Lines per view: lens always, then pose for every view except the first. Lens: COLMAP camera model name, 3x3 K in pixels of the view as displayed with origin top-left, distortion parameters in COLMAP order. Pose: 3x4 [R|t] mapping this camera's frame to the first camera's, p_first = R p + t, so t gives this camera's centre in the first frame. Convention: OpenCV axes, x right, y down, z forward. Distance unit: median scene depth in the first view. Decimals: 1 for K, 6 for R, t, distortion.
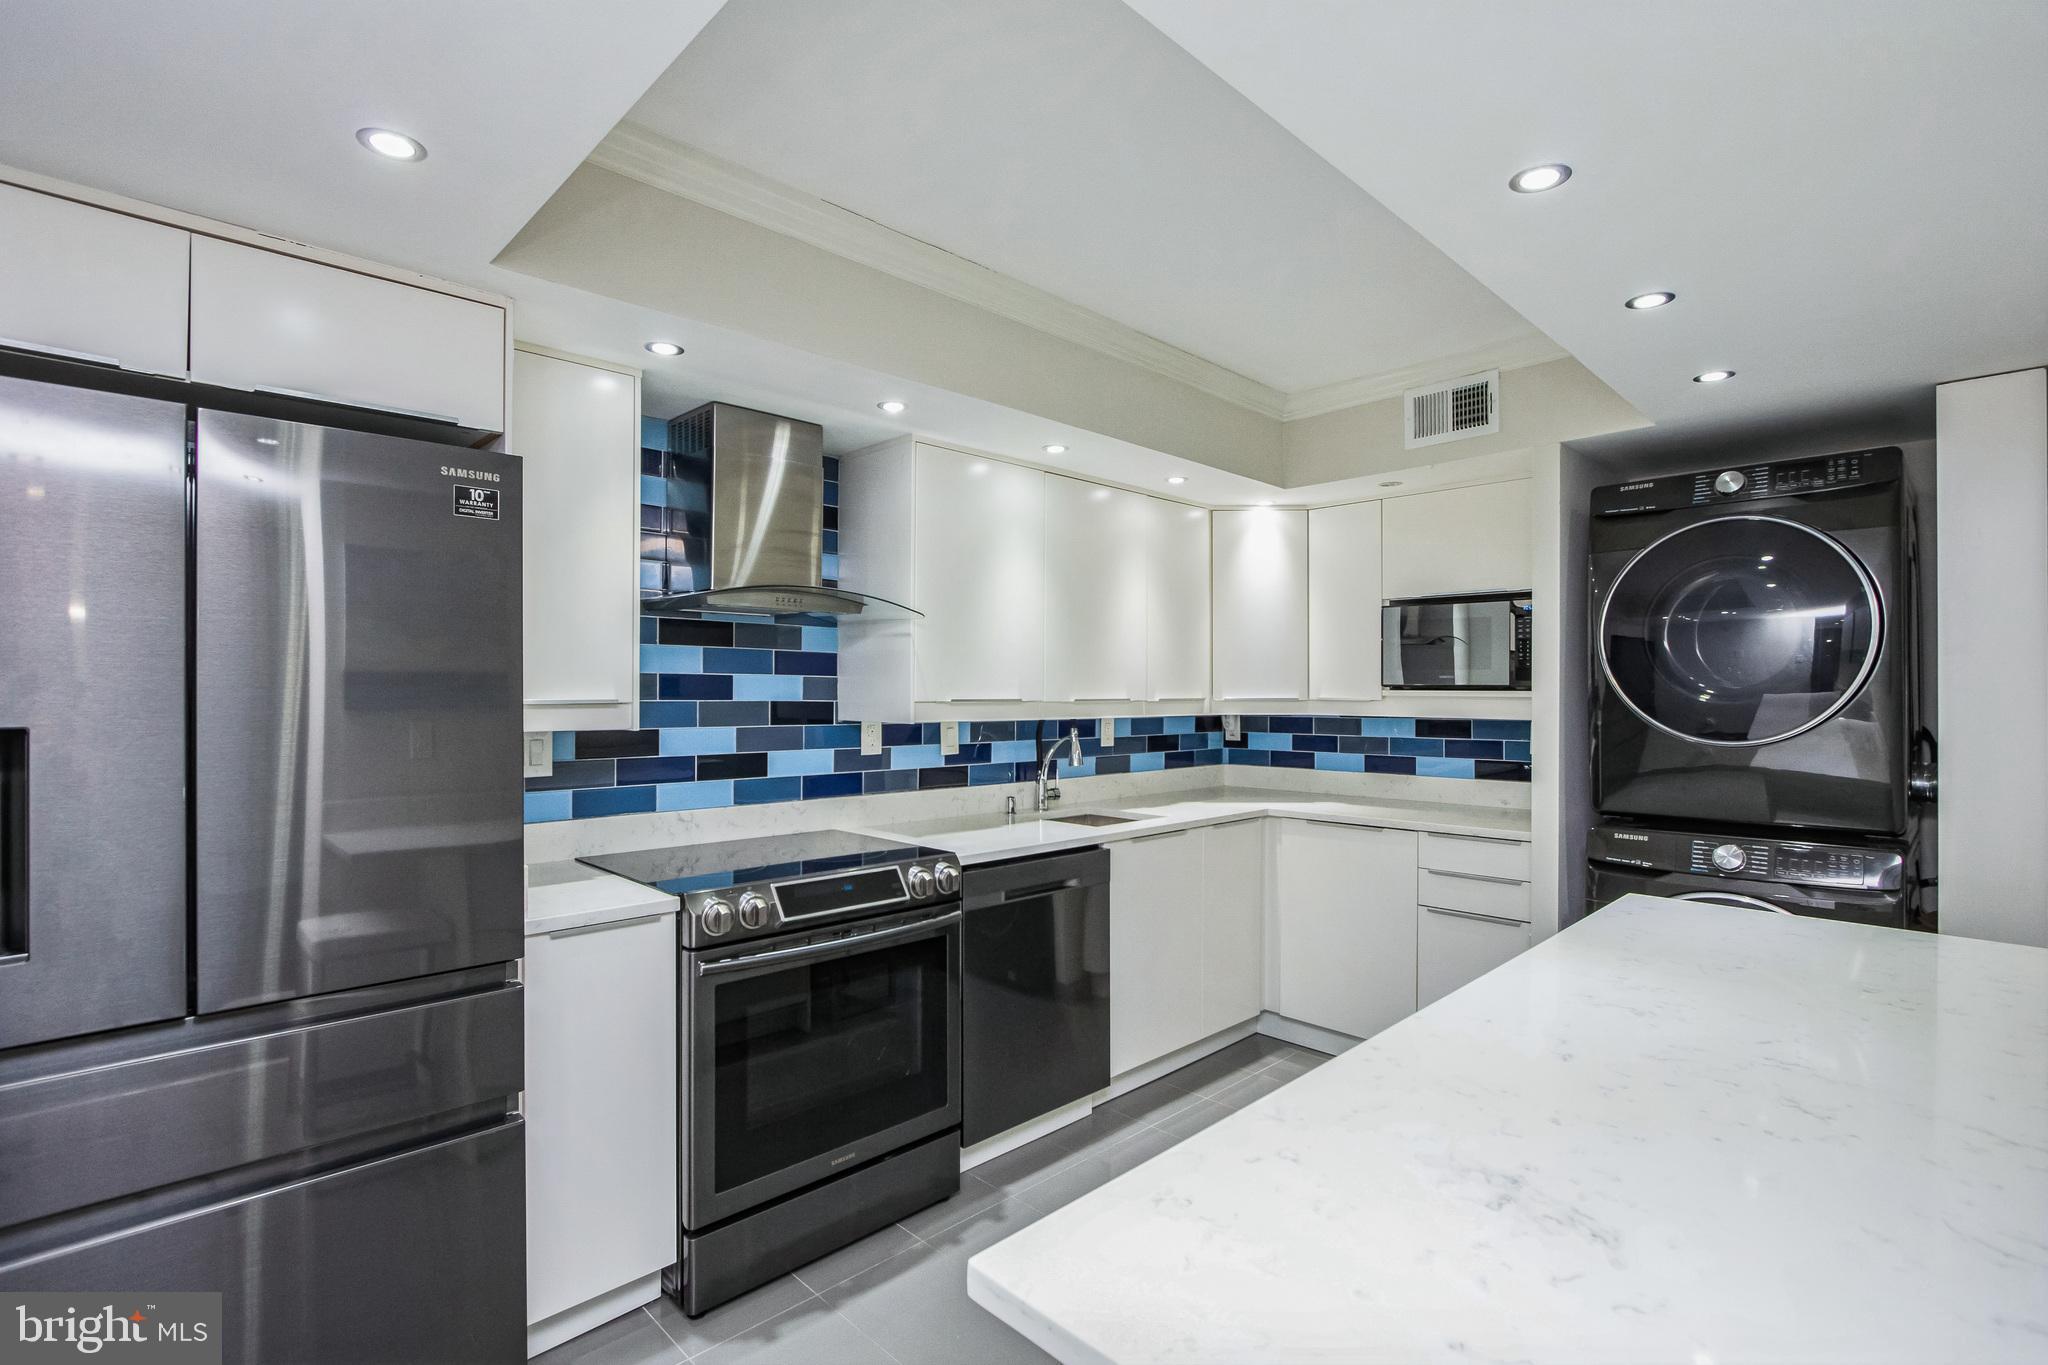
lens RADIAL K [[960.1, 0, 1026.9], [0, 960.1, 683.8], [0, 0, 1]] dist [-0.007097, -0.000090]
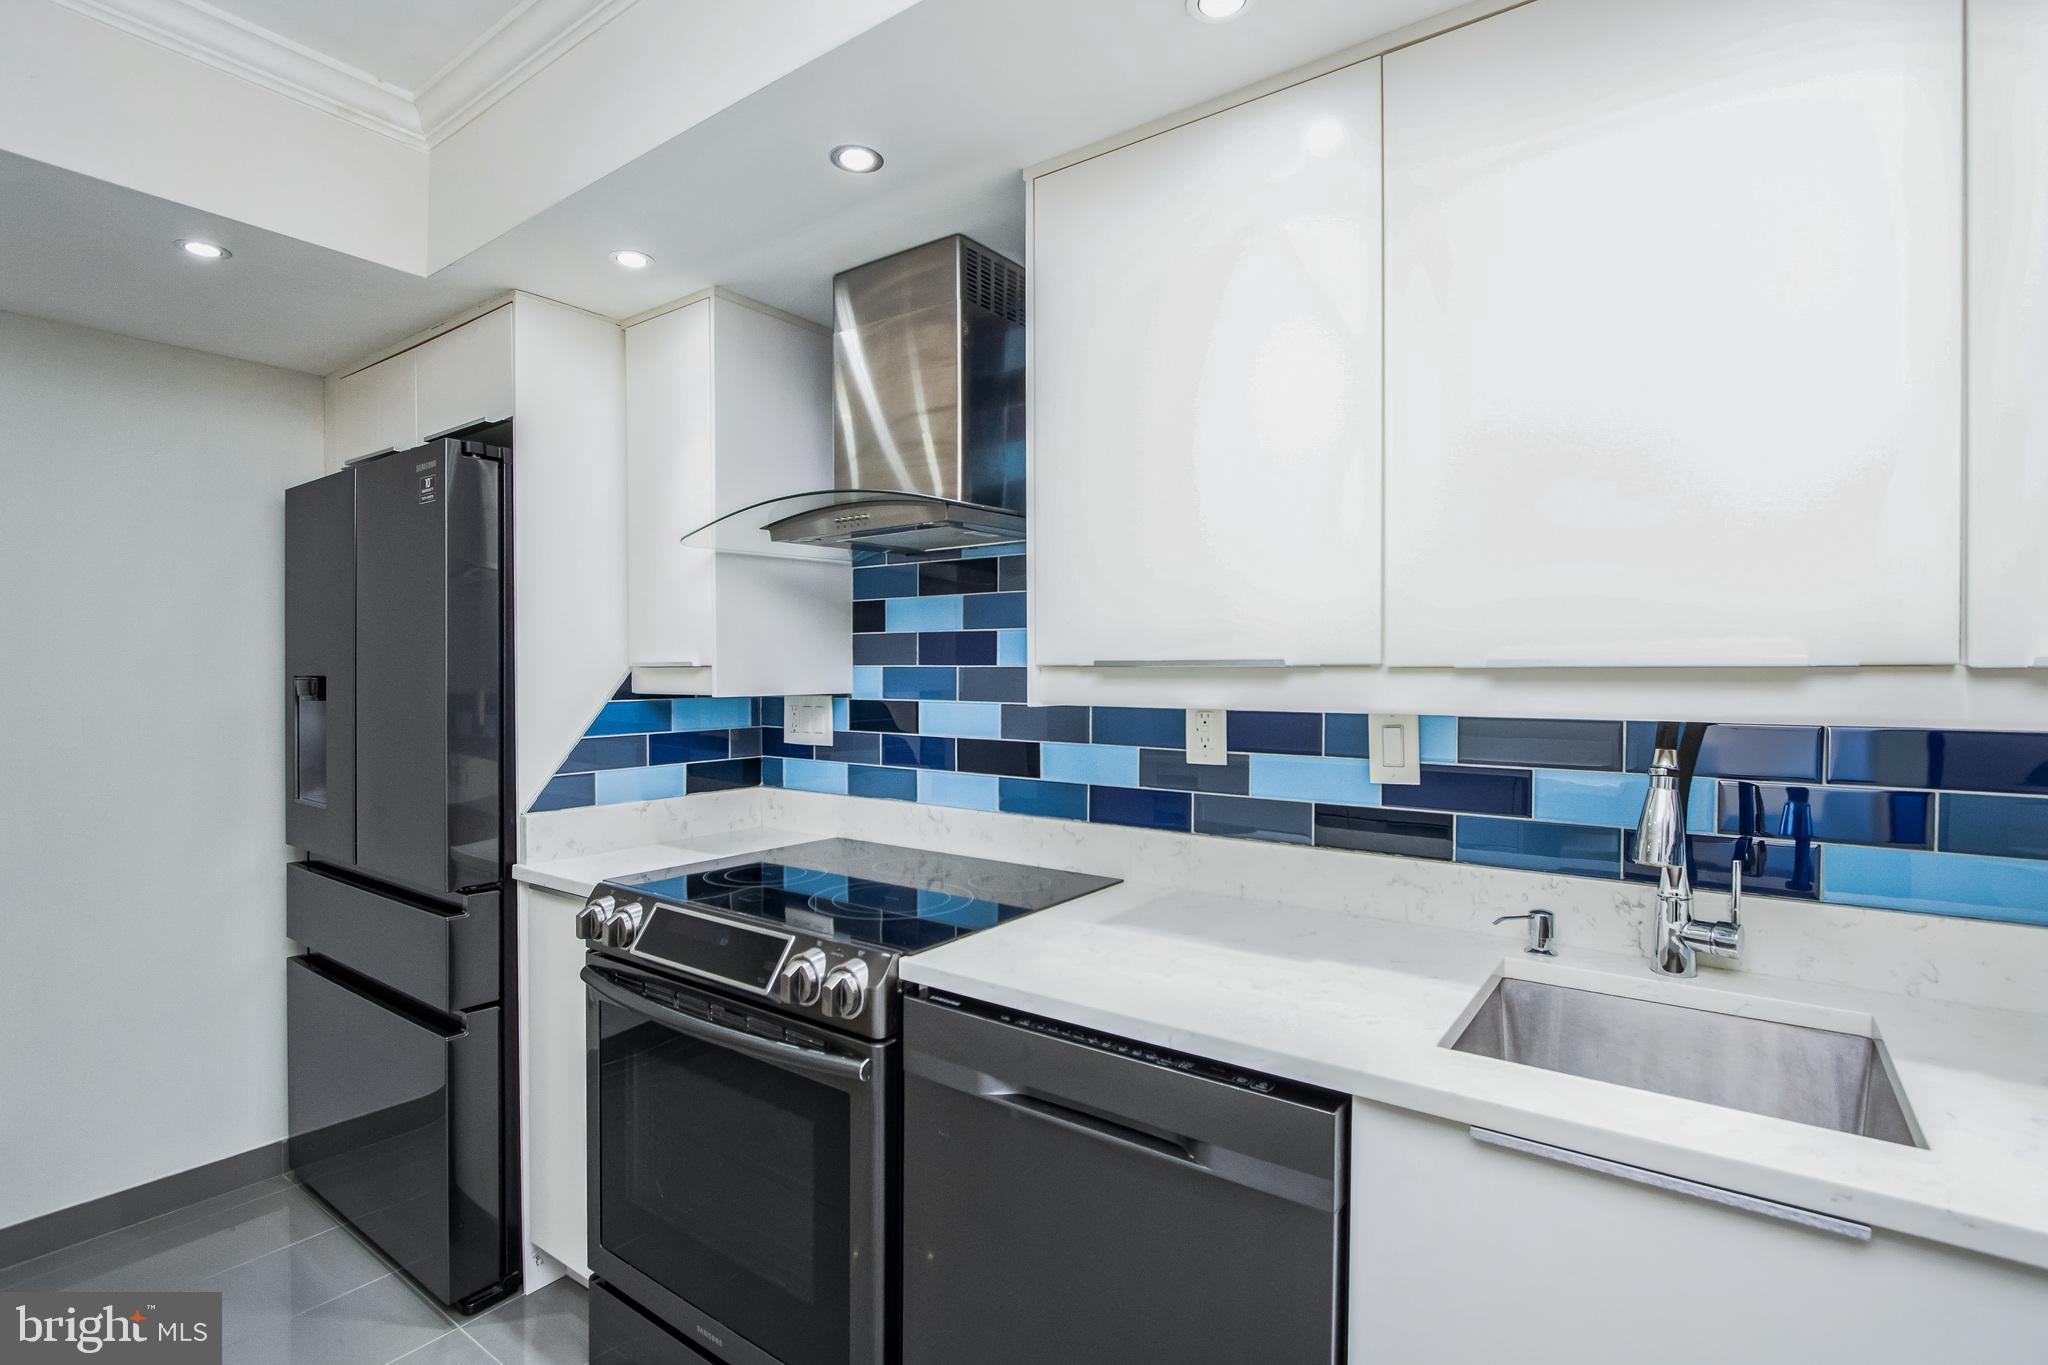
lens RADIAL K [[960.1, 0, 1021.3], [0, 960.1, 693.9], [0, 0, 1]] dist [-0.007097, -0.000090]
pose [[0.170395, 0.018552, -0.985201, 0.372167], [0.008464, 0.999758, 0.020290, 0.021752], [0.985339, -0.011796, 0.170197, 0.820698]]
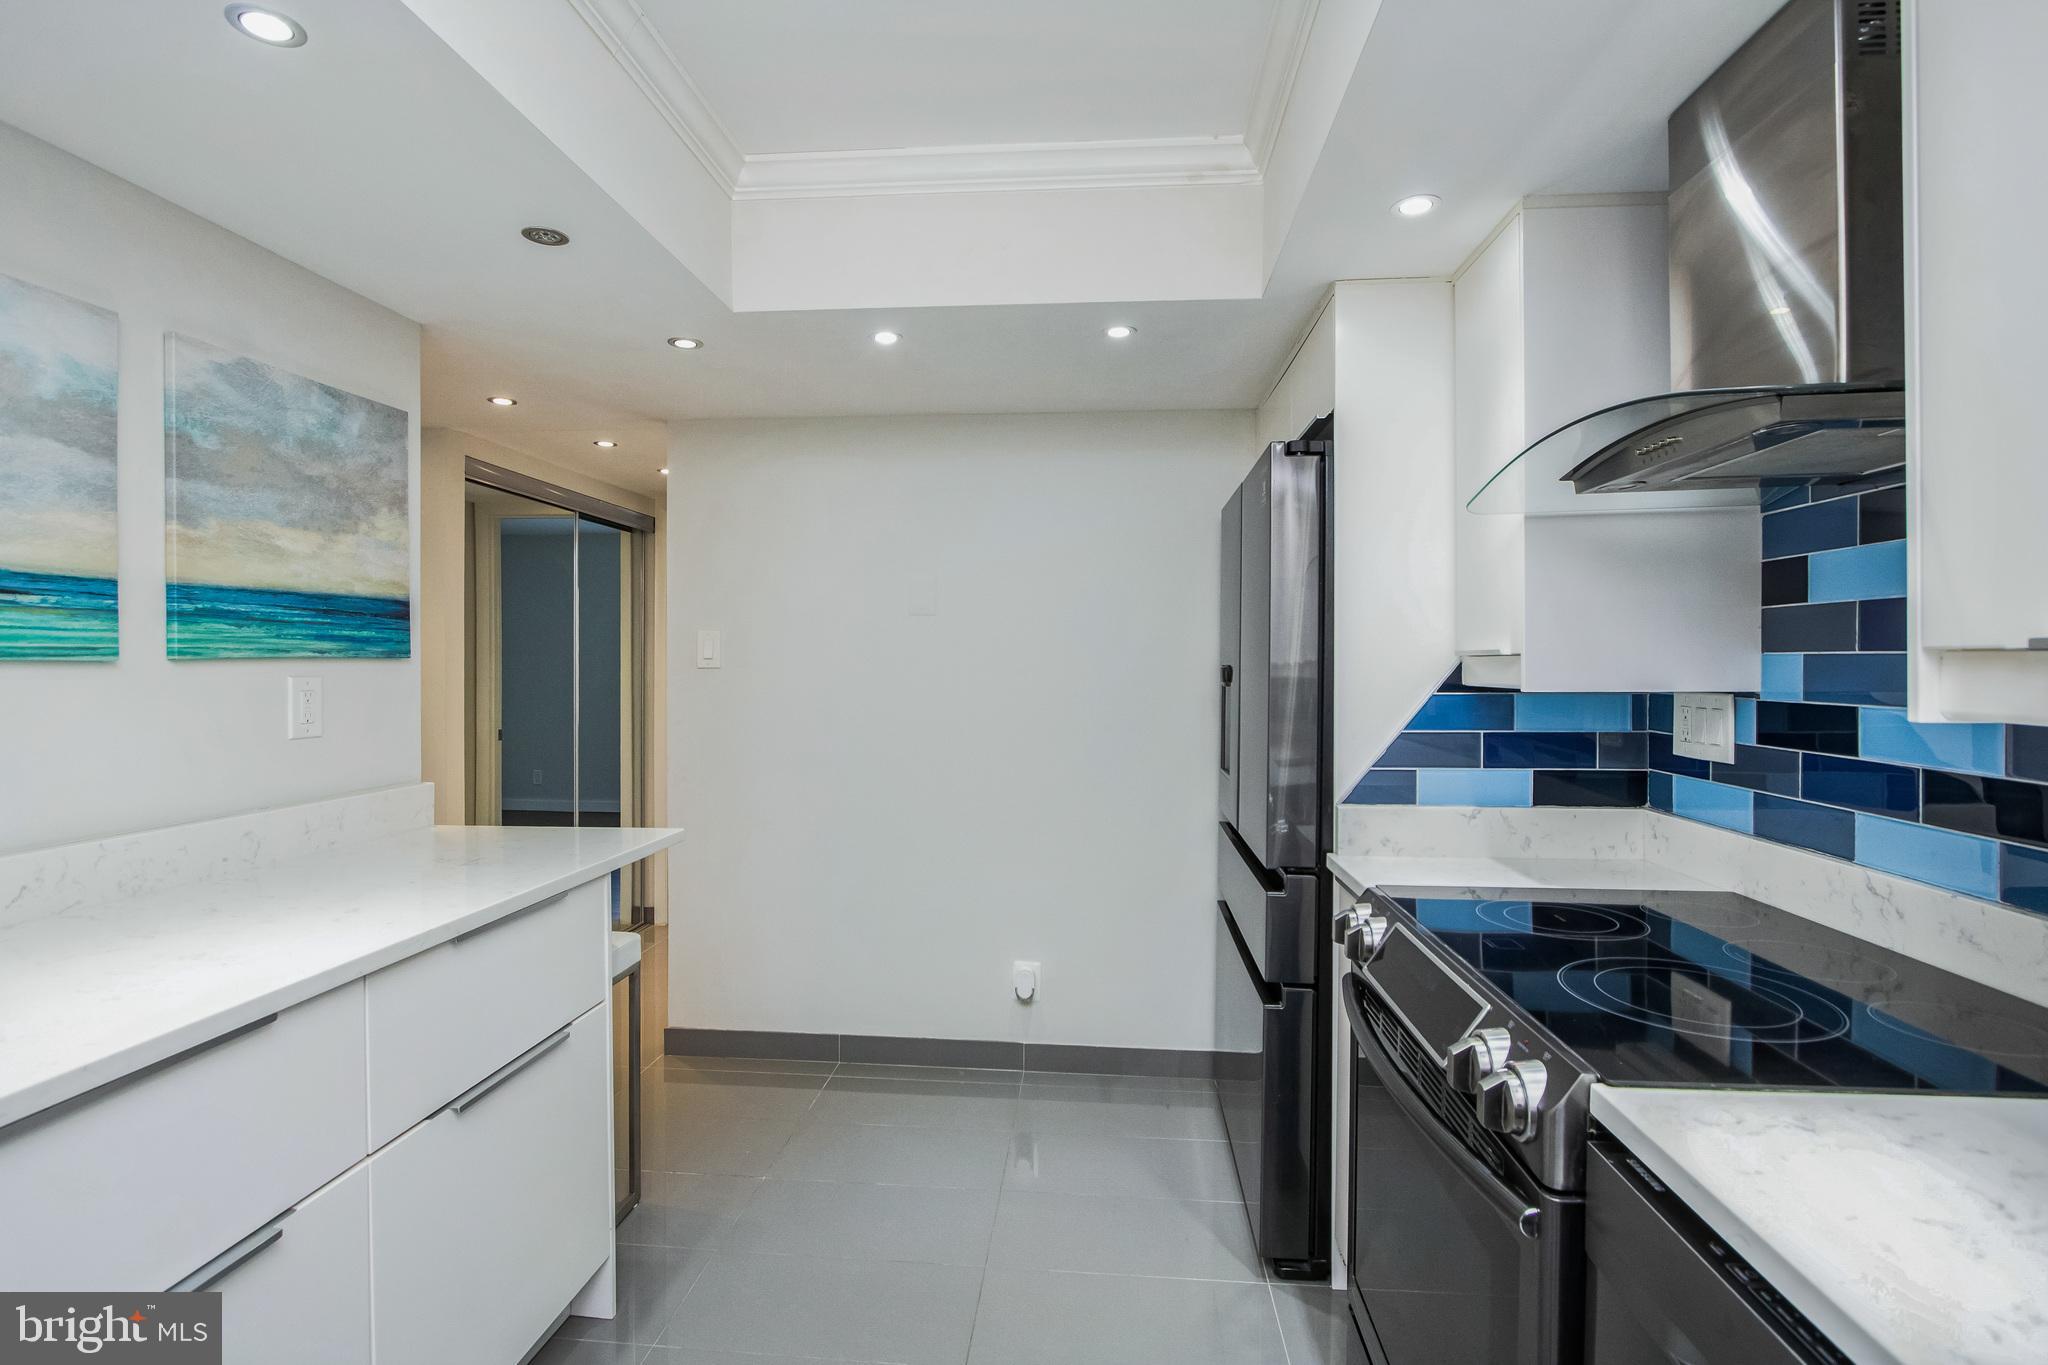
lens RADIAL K [[960.1, 0, 1034.7], [0, 960.1, 669.8], [0, 0, 1]] dist [-0.007097, -0.000090]
pose [[-0.749484, 0.000688, -0.662023, 0.259091], [0.001106, 0.999999, -0.000212, 0.022774], [0.662022, -0.000891, -0.749484, 0.946601]]
